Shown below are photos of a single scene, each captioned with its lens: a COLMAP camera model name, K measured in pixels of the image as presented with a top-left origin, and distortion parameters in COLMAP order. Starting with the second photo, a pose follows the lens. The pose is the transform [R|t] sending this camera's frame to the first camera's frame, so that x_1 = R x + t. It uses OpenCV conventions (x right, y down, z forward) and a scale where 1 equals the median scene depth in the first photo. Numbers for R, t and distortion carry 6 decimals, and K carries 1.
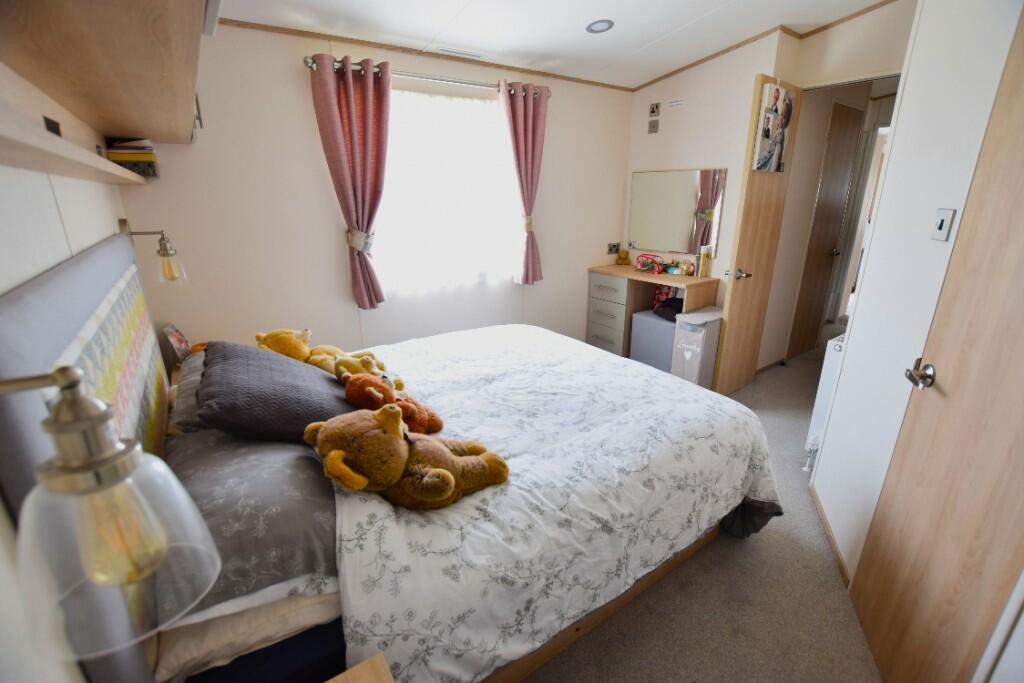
lens RADIAL K [[454.8, 0, 513.5], [0, 454.8, 342.7], [0, 0, 1]] dist [0.000798, 0.000402]
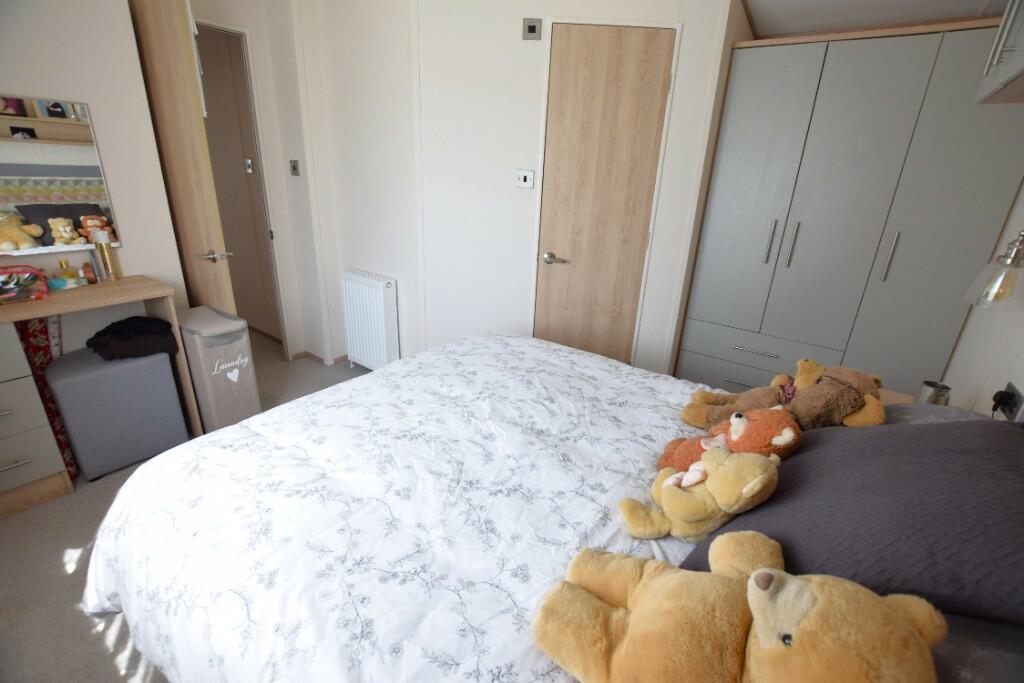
lens RADIAL K [[454.8, 0, 513.0], [0, 454.8, 338.7], [0, 0, 1]] dist [0.000798, 0.000402]
pose [[-0.309748, -0.343151, 0.886738, -0.628450], [0.264942, 0.864518, 0.427100, -0.356480], [-0.913160, 0.367227, -0.176868, 1.150496]]
